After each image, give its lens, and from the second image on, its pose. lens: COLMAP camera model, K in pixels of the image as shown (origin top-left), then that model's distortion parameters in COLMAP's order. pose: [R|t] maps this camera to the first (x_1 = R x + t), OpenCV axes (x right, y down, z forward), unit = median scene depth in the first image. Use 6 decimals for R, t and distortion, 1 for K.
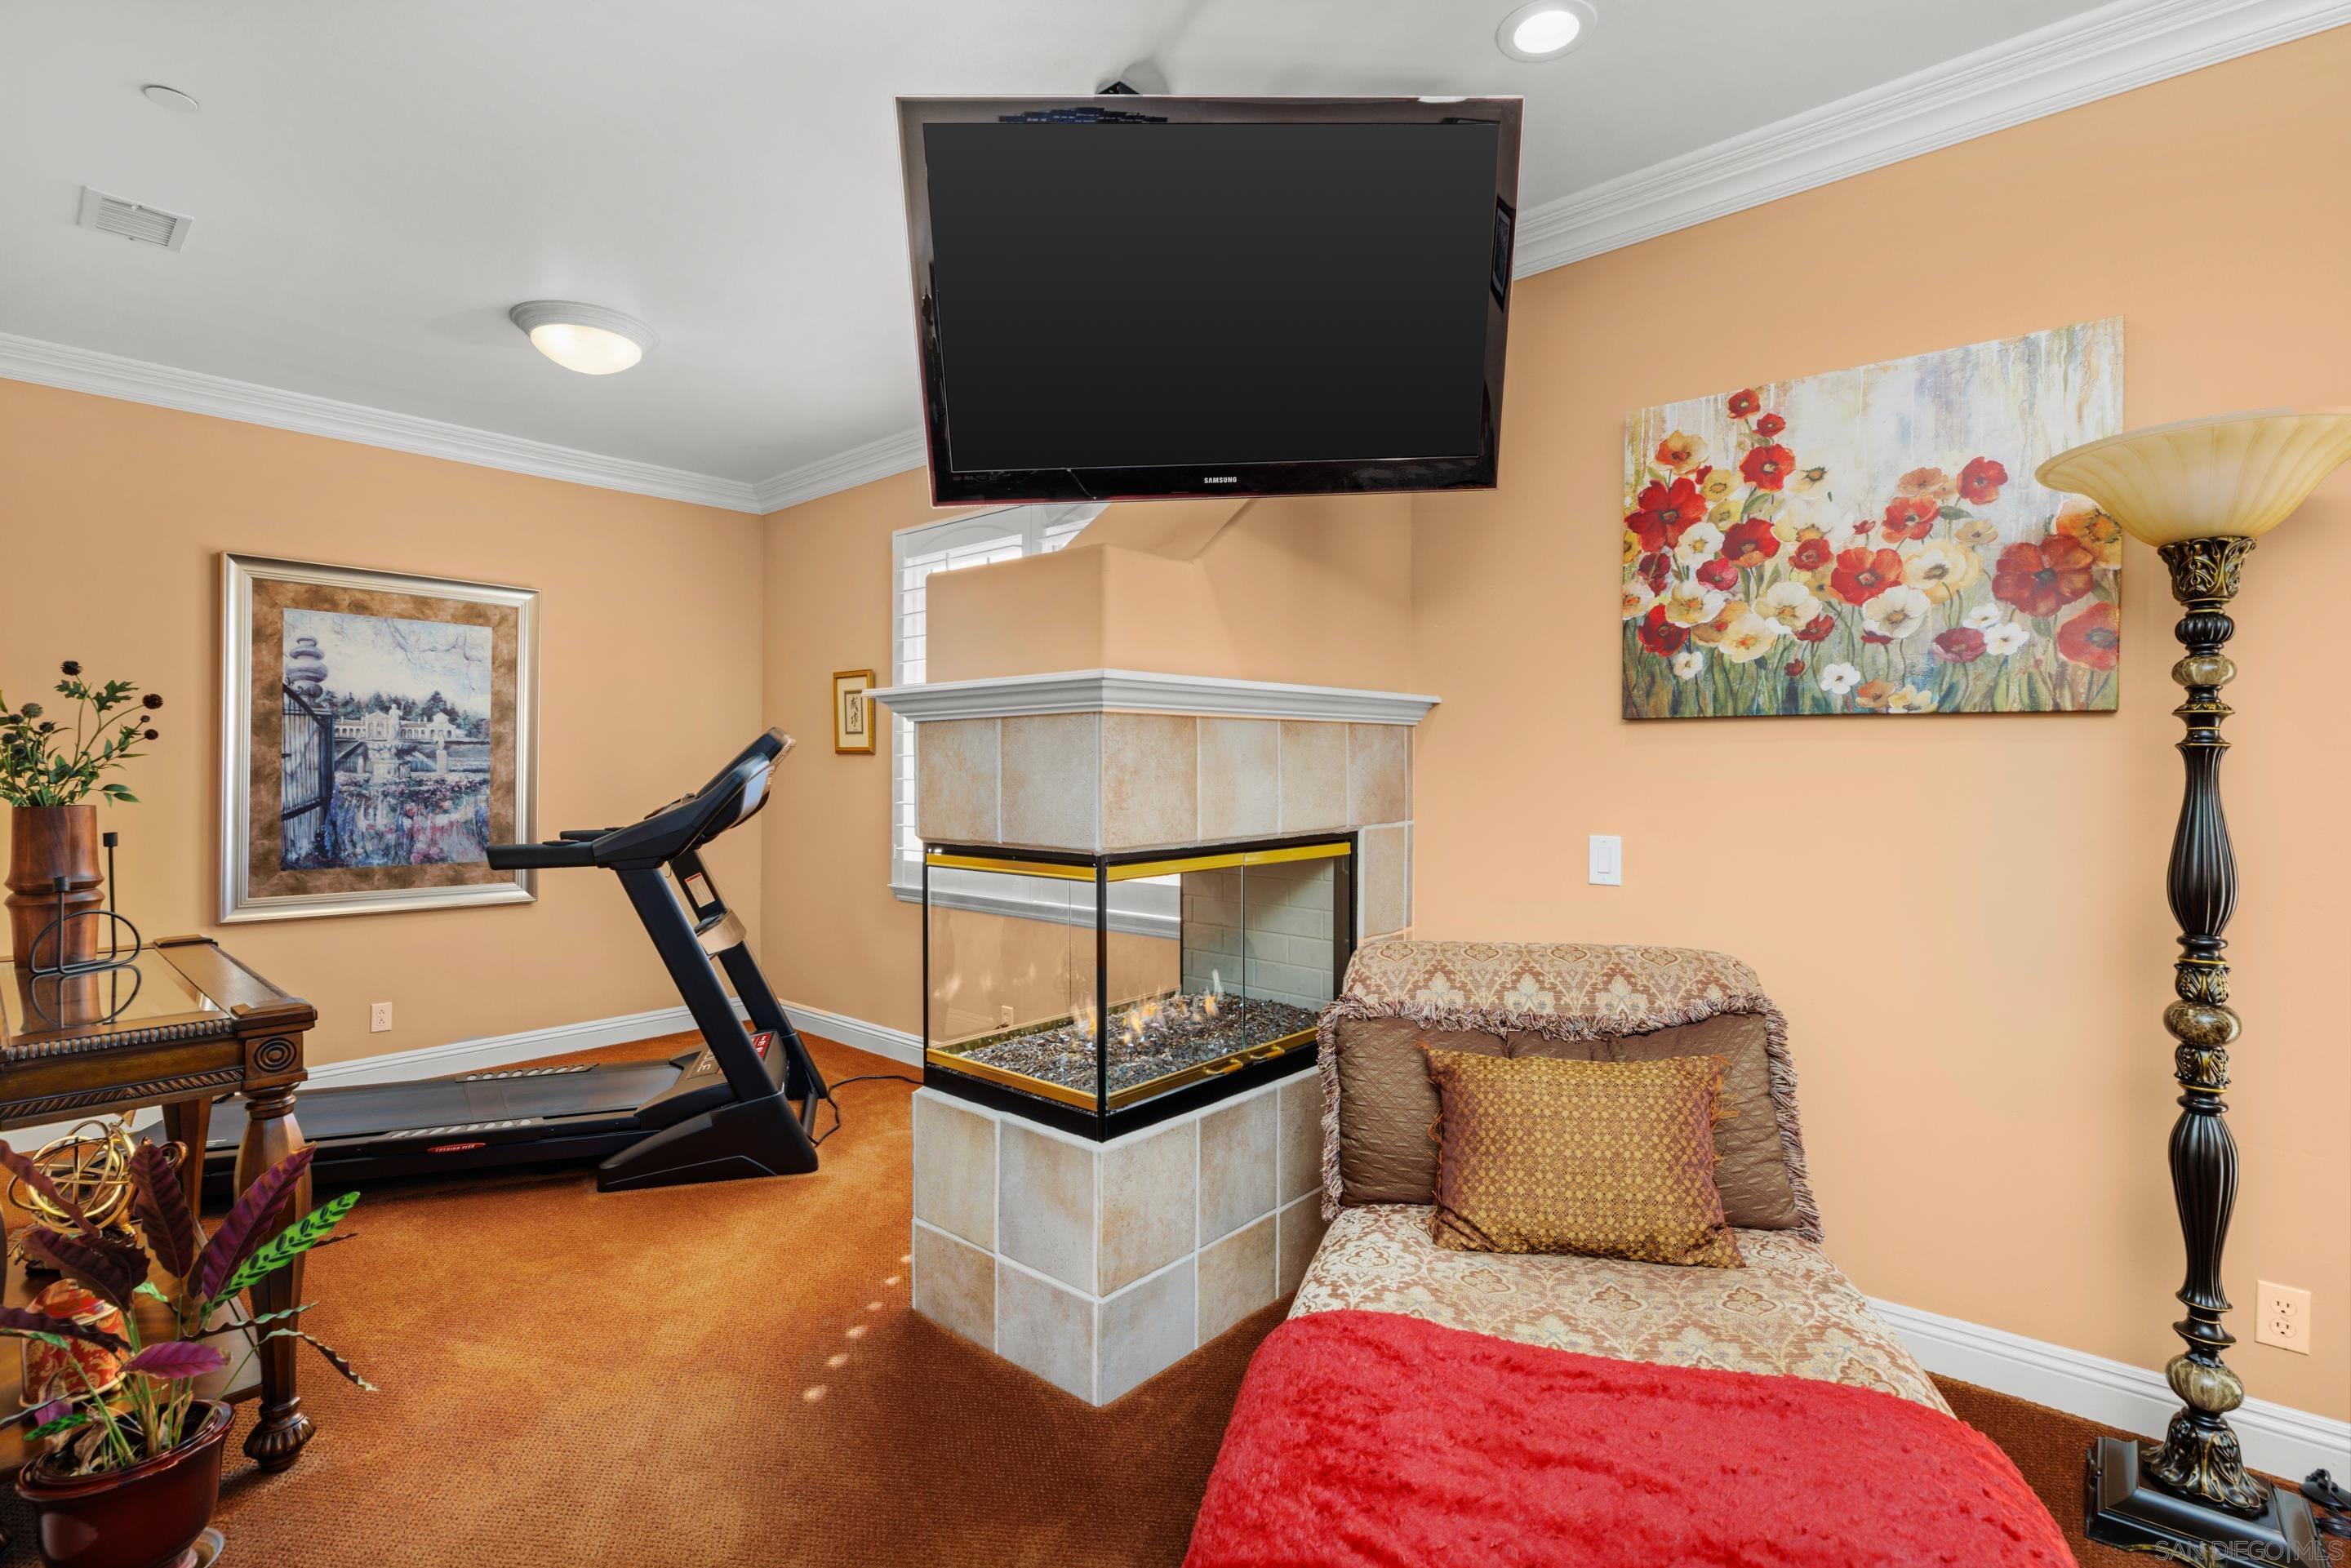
lens RADIAL K [[1078.6, 0, 1171.7], [0, 1078.6, 772.5], [0, 0, 1]] dist [-0.005709, -0.000567]
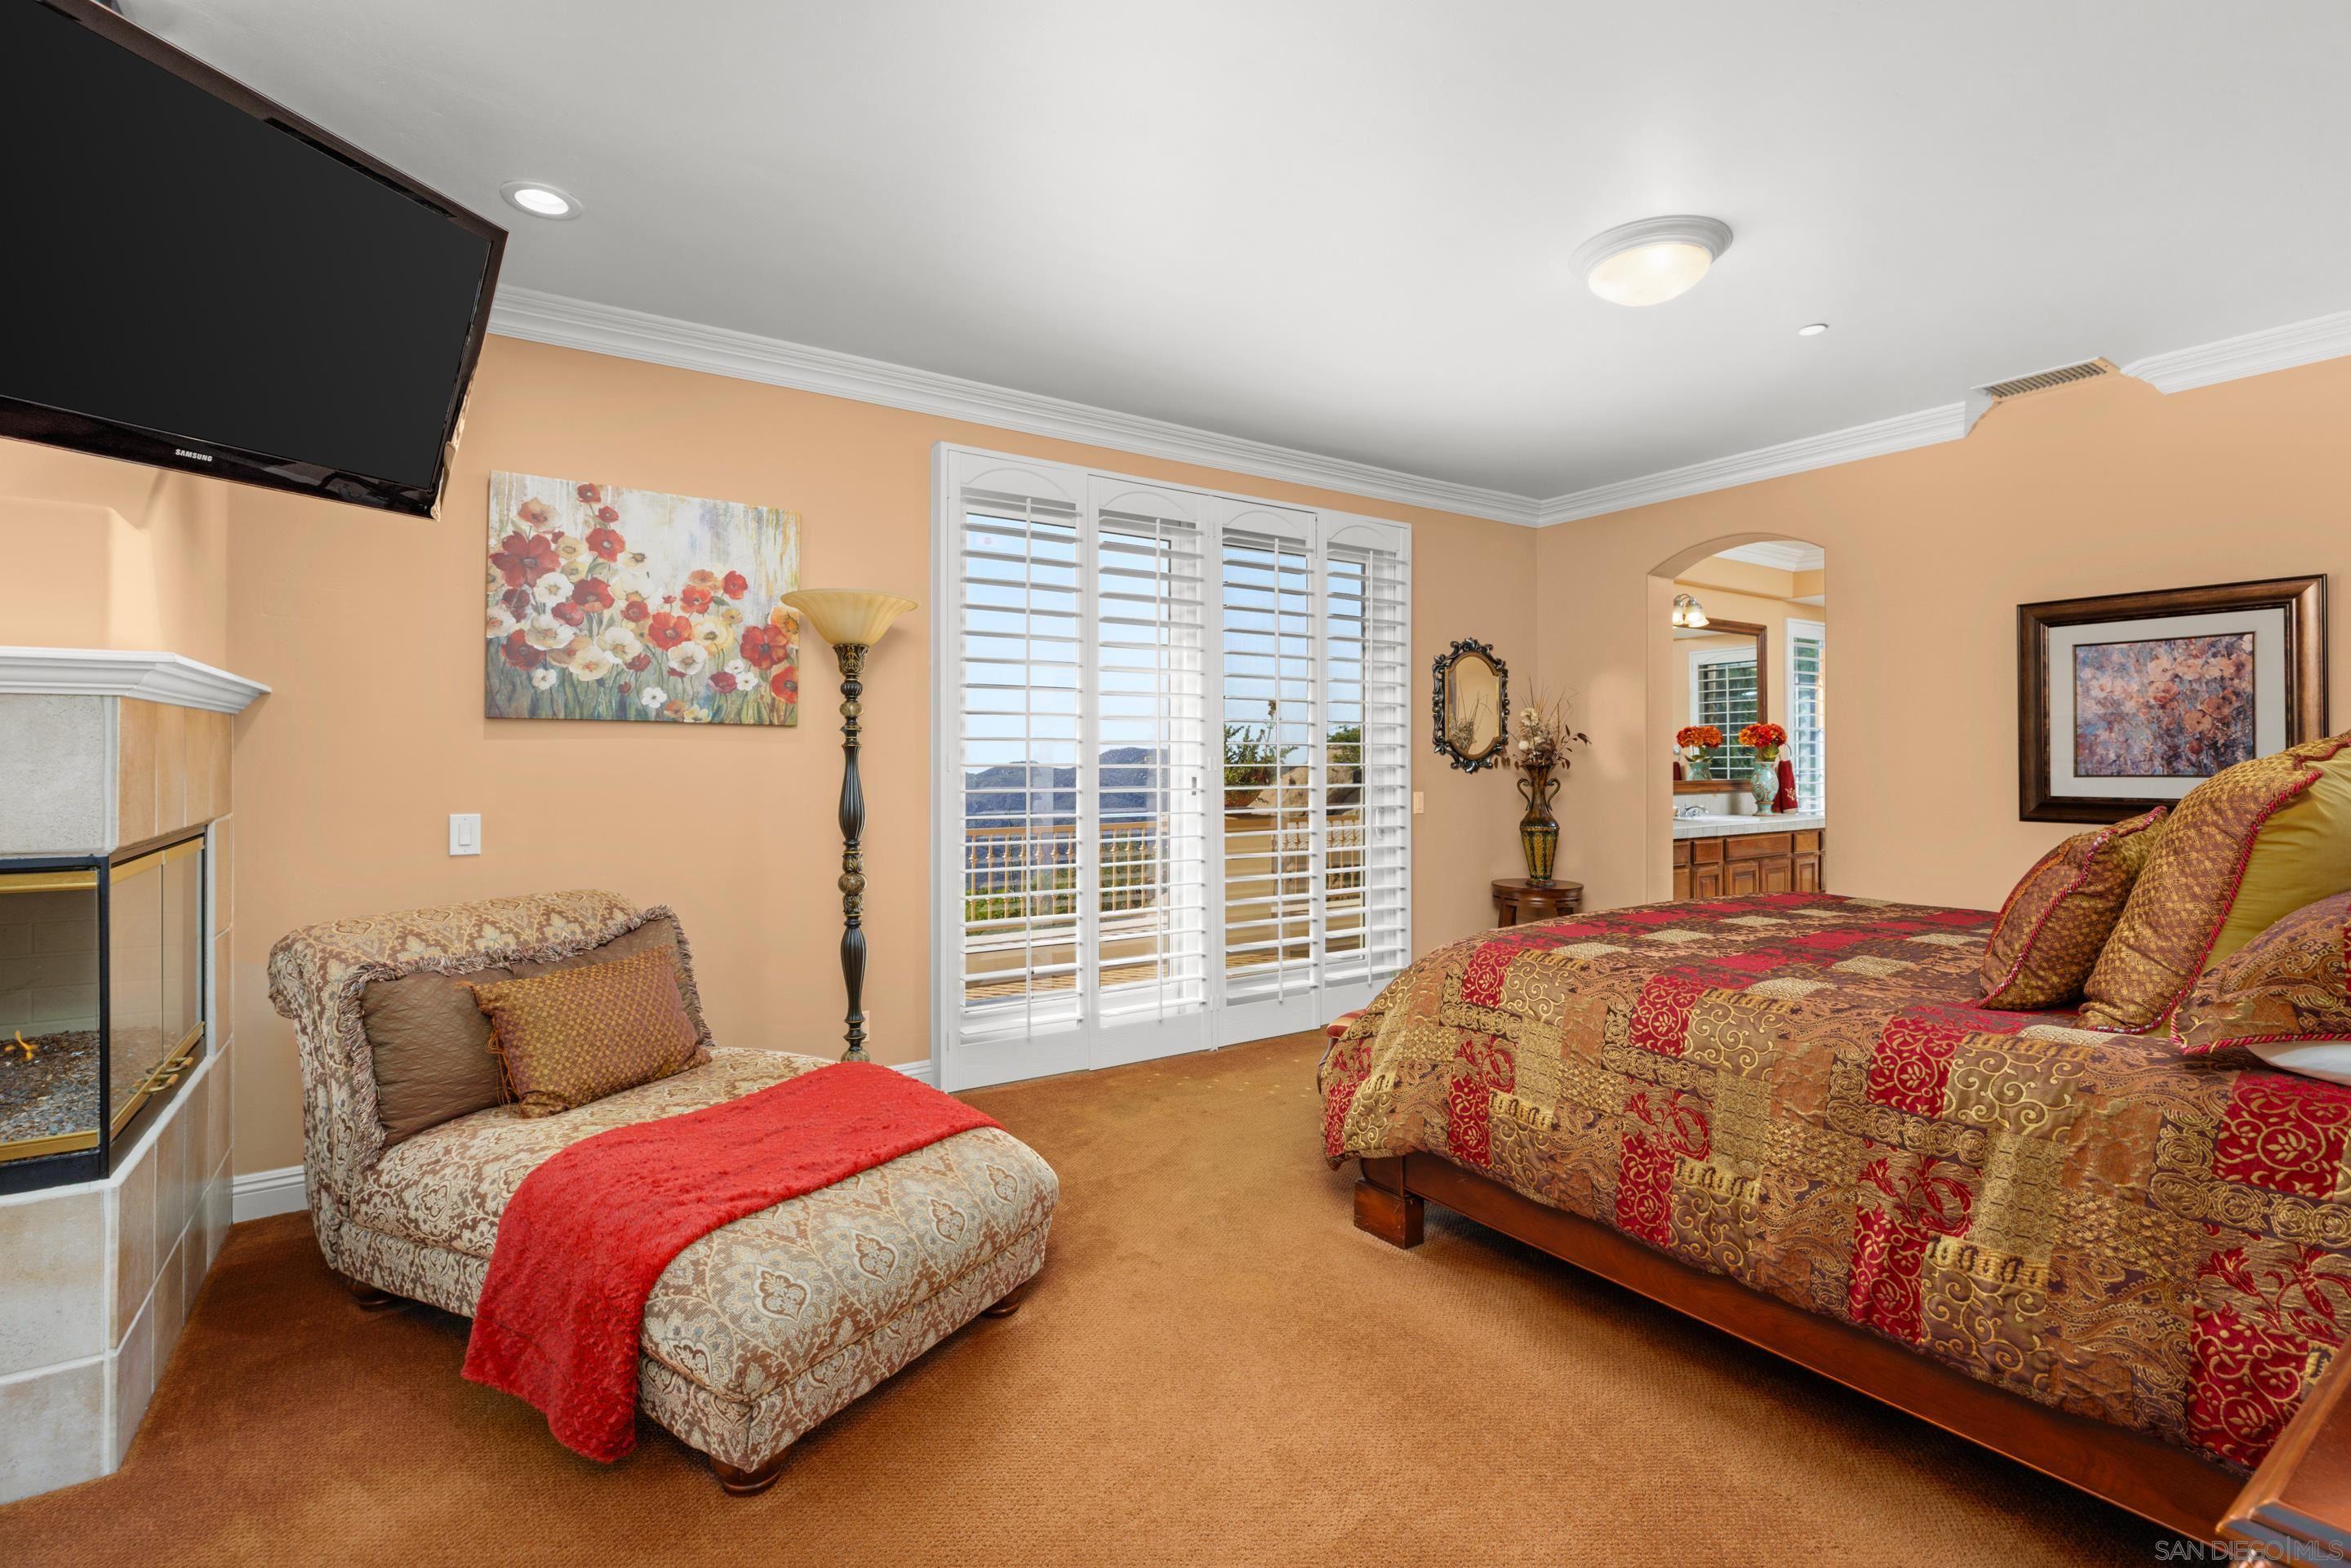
lens RADIAL K [[1078.6, 0, 1173.6], [0, 1078.6, 764.7], [0, 0, 1]] dist [-0.005709, -0.000567]
pose [[0.245526, -0.009337, 0.969345, -0.662493], [0.006006, 0.999949, 0.008111, -0.001754], [-0.969371, 0.003830, 0.245570, -0.068563]]
